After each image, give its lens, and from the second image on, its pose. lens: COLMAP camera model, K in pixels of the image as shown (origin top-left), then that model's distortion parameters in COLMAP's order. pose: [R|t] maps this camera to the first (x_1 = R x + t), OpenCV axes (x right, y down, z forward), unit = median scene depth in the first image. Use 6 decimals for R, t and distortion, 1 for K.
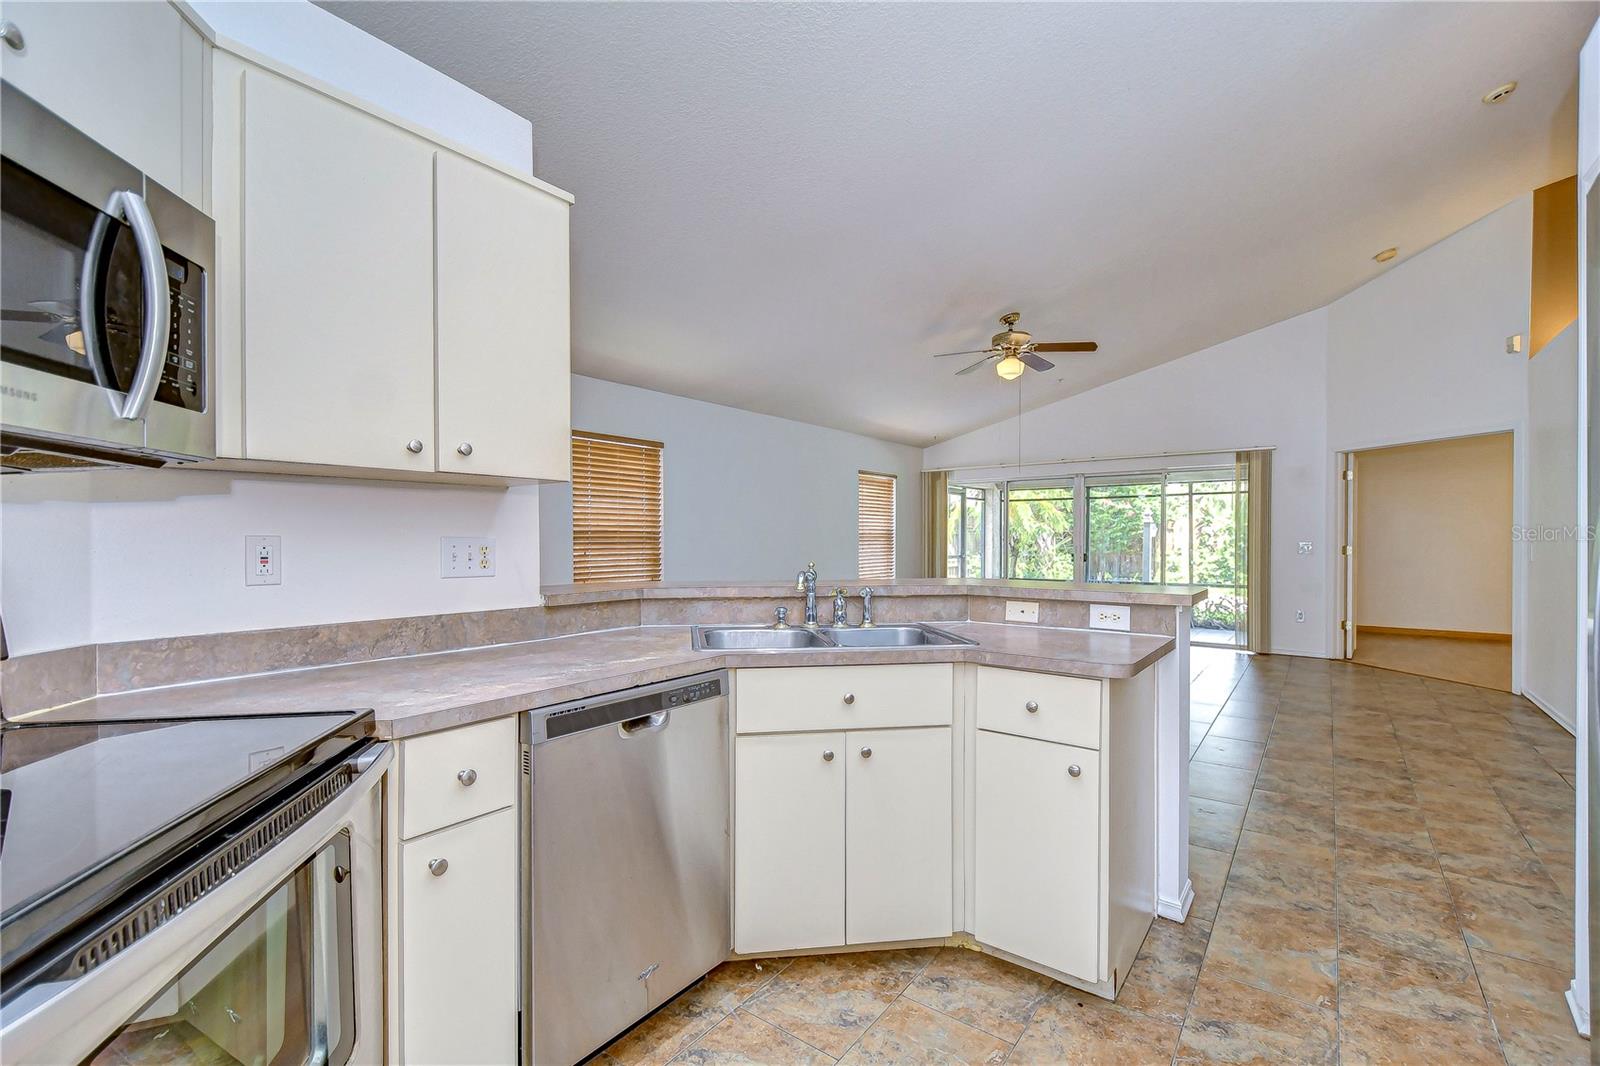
lens RADIAL K [[714.3, 0, 770.1], [0, 714.3, 547.3], [0, 0, 1]] dist [0.013389, -0.009741]
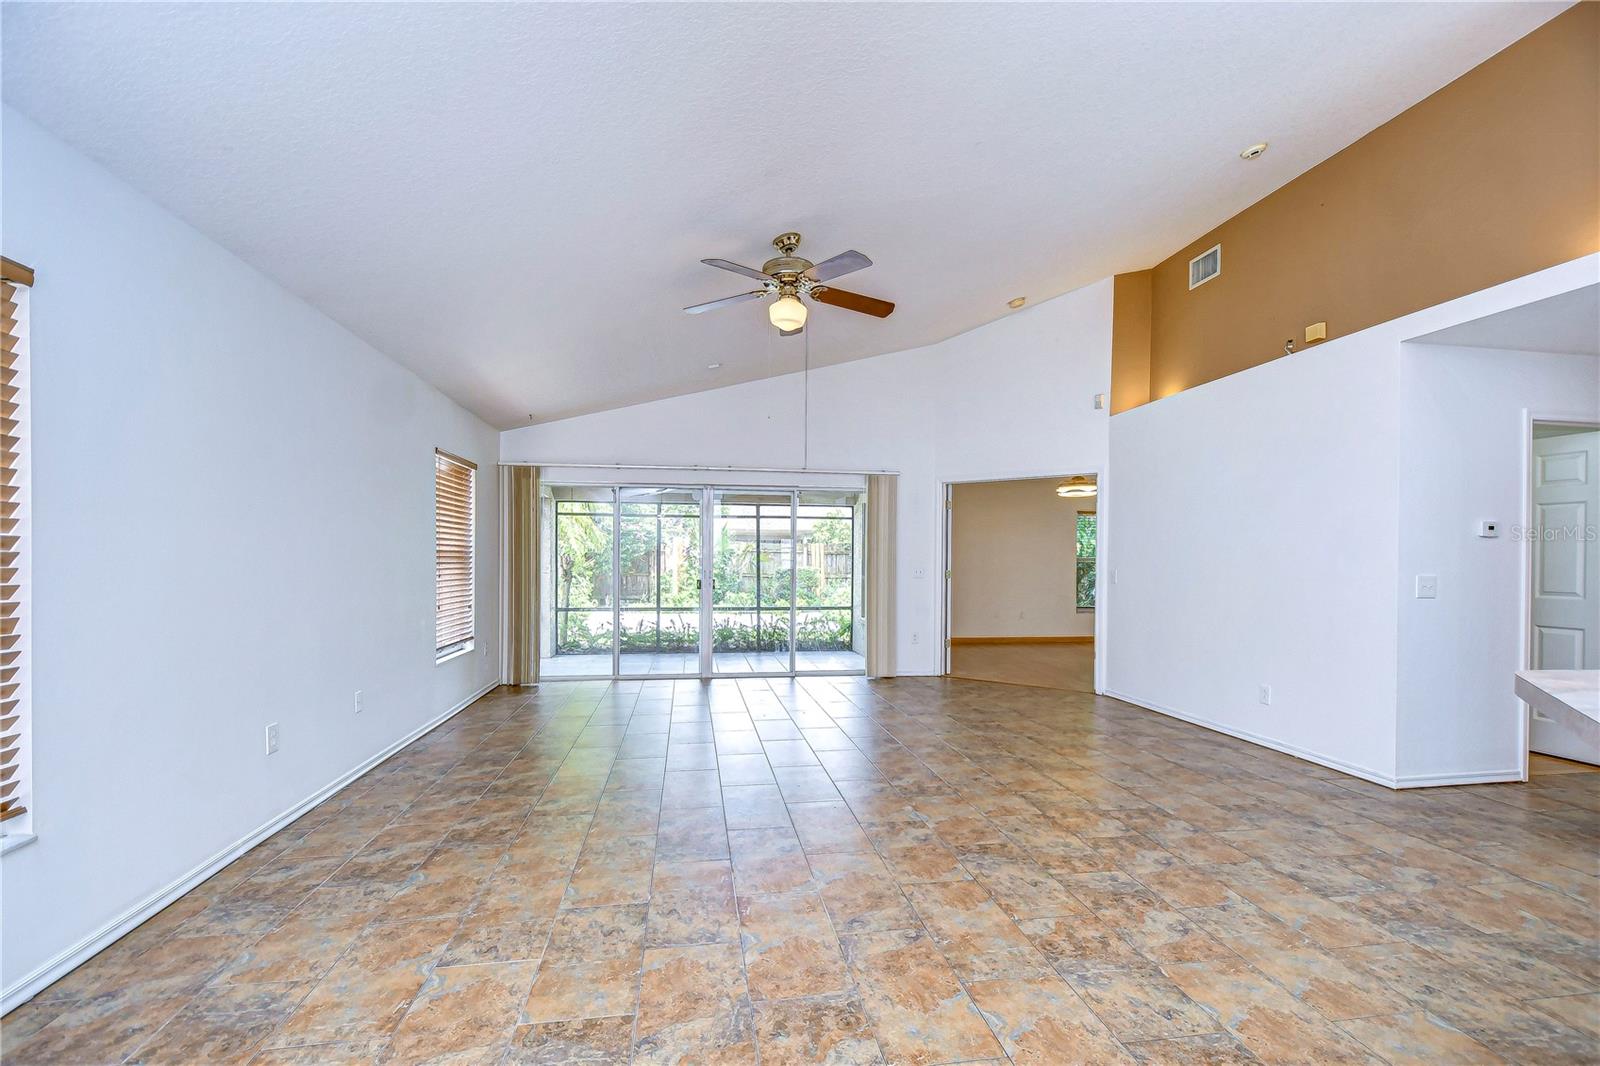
lens RADIAL K [[700.3, 0, 801.8], [0, 700.3, 566.8], [0, 0, 1]] dist [0.013297, -0.010683]
pose [[0.681051, -0.002145, 0.732233, -0.281694], [0.002673, 0.999996, 0.000443, -0.018098], [-0.732231, 0.001656, 0.681054, 1.026073]]
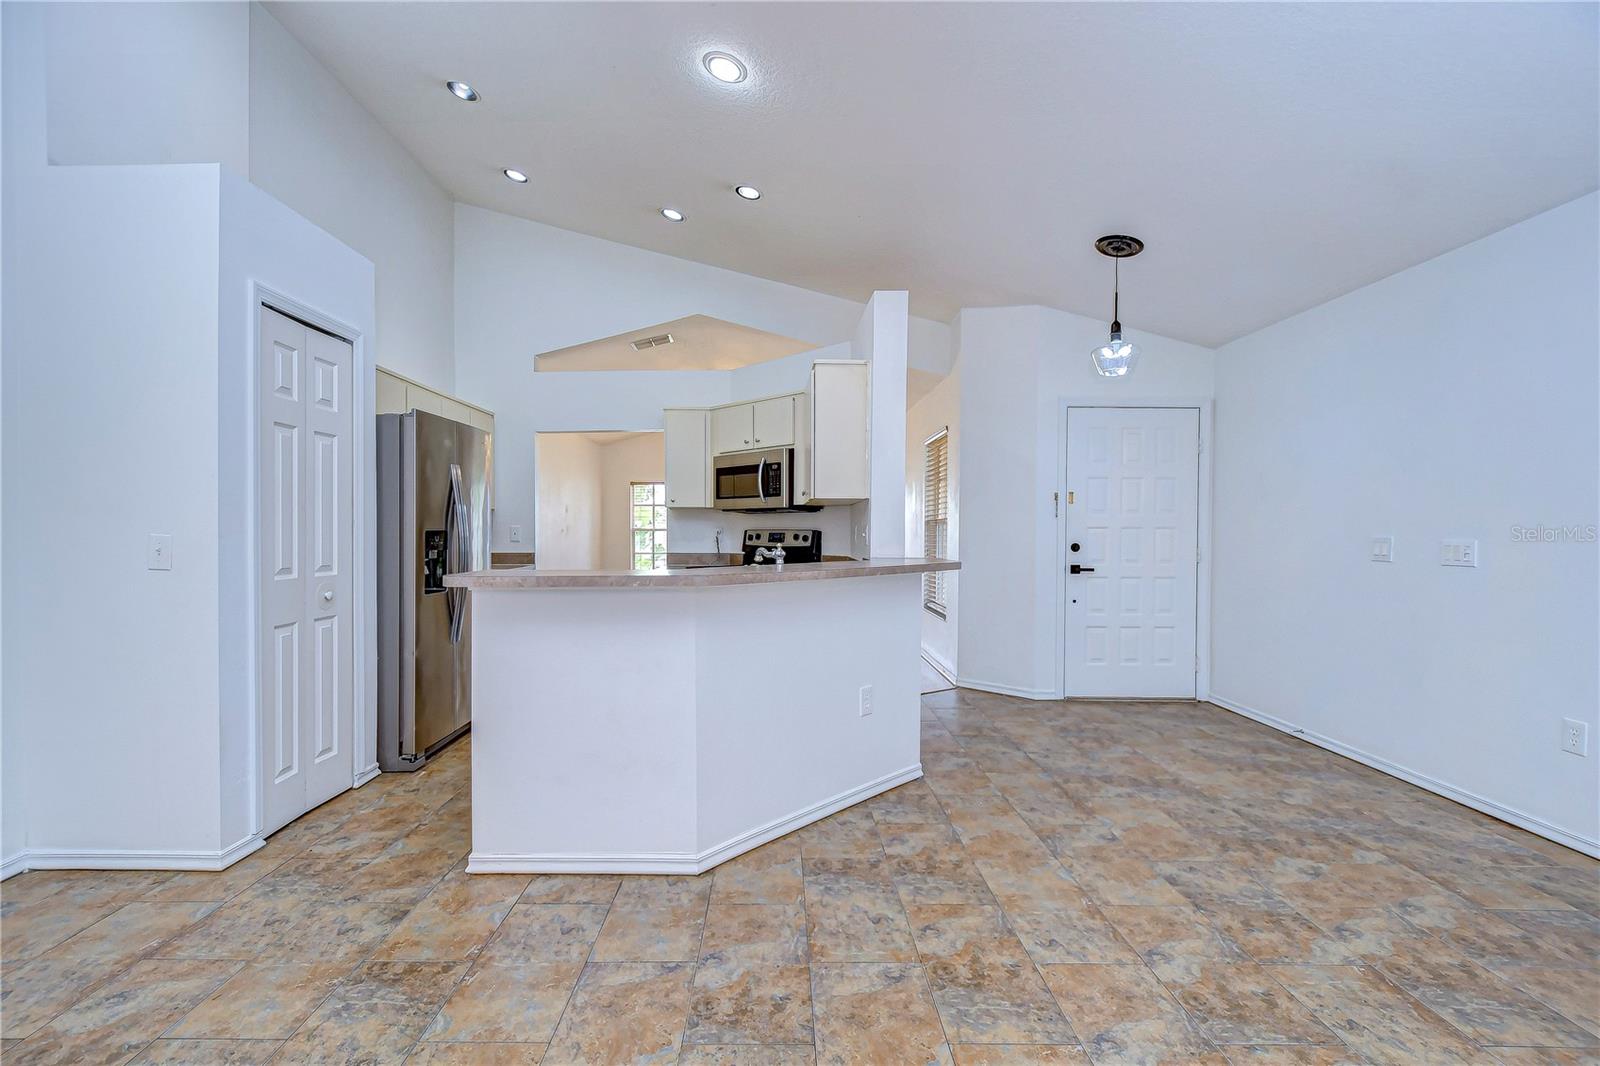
lens RADIAL K [[717.6, 0, 776.5], [0, 717.6, 539.1], [0, 0, 1]] dist [0.017969, -0.012430]
pose [[-0.790653, 0.007392, -0.612220, 0.683804], [-0.008035, 0.999716, 0.022447, -0.011951], [0.612212, 0.022666, -0.790369, 1.634969]]
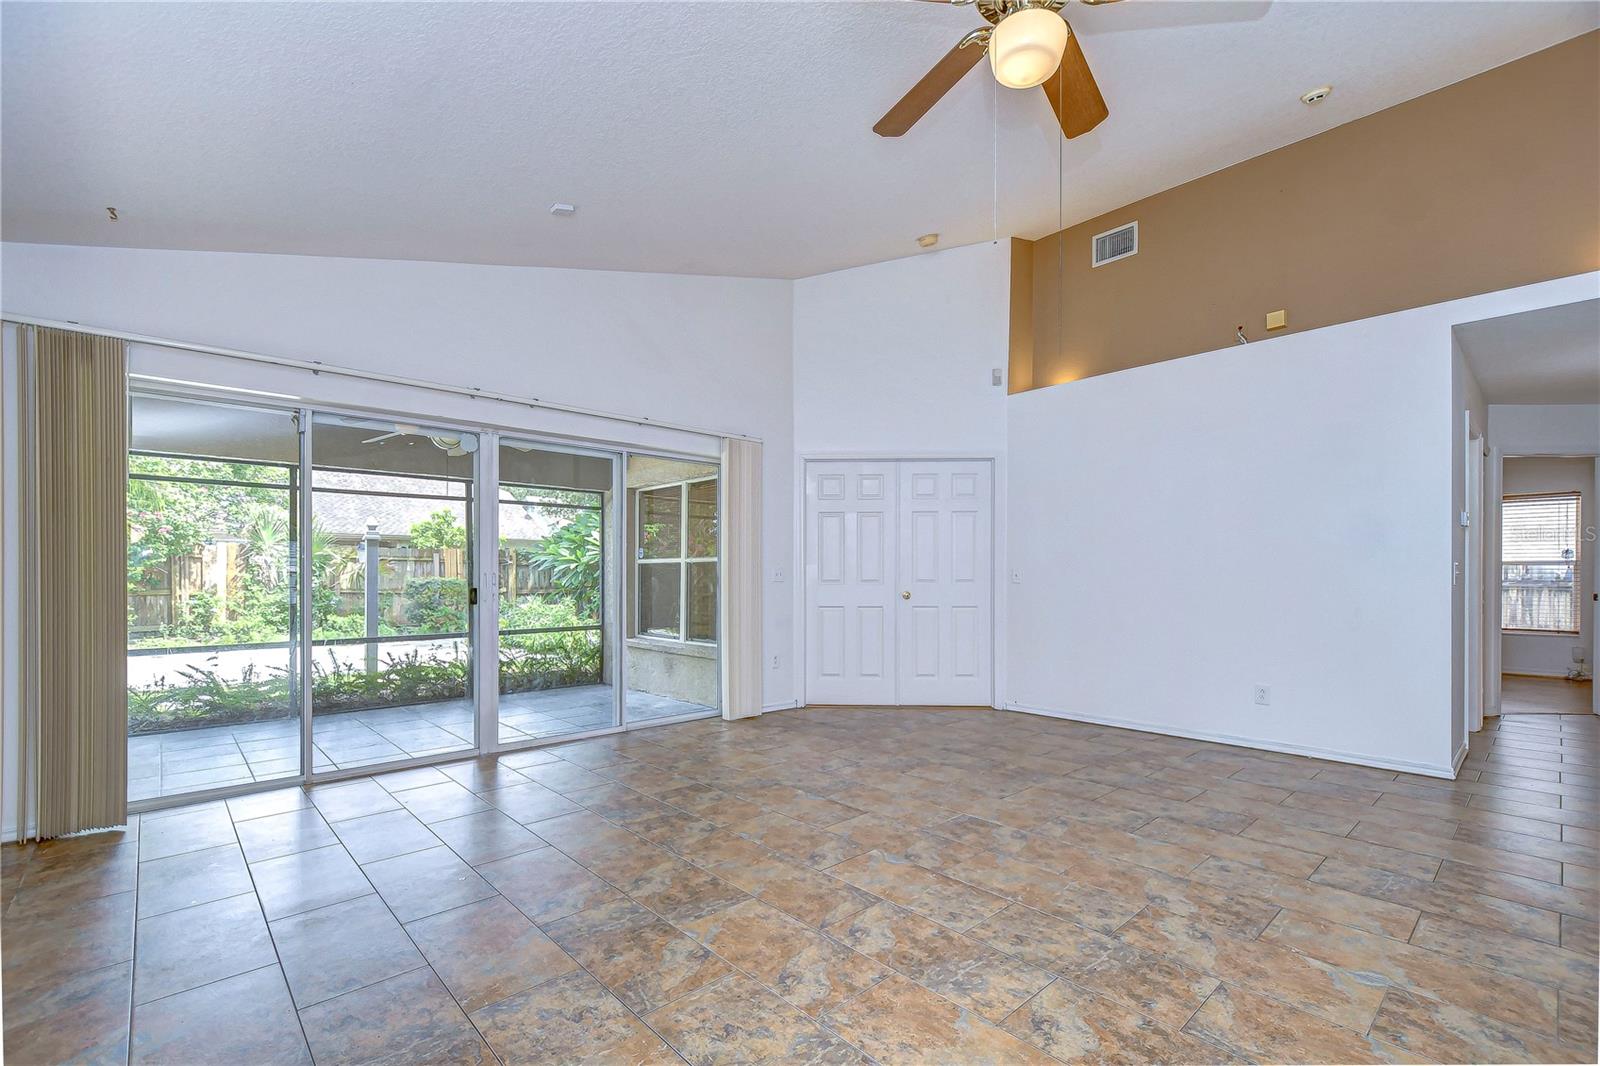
lens RADIAL K [[702.1, 0, 800.7], [0, 702.1, 579.3], [0, 0, 1]] dist [0.011671, -0.009416]
pose [[0.165310, -0.003849, 0.986234, -0.047442], [0.013352, 0.999909, 0.001664, 0.014136], [-0.986151, 0.012893, 0.165347, 2.024048]]
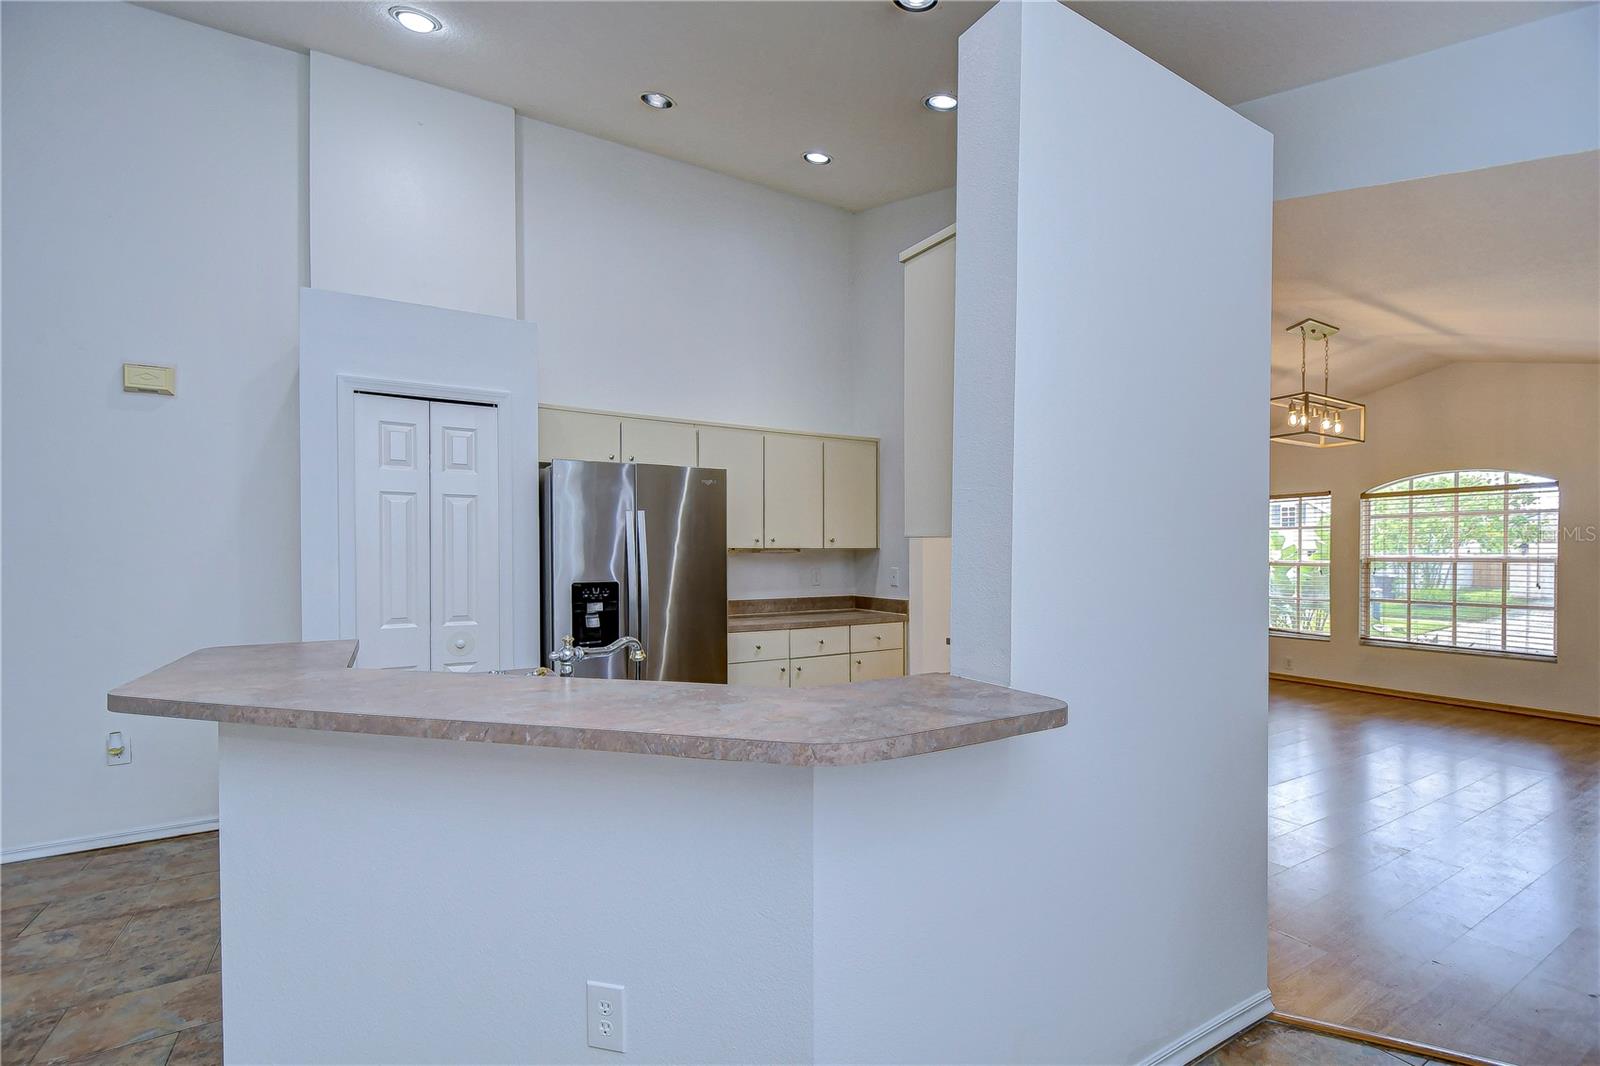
lens RADIAL K [[710.7, 0, 794.9], [0, 710.7, 555.3], [0, 0, 1]] dist [0.001020, 0.000267]
pose [[-0.927217, 0.000139, 0.374524, -0.321931], [0.007445, 0.999809, 0.018060, -0.056315], [-0.374450, 0.019534, -0.927041, 1.267108]]
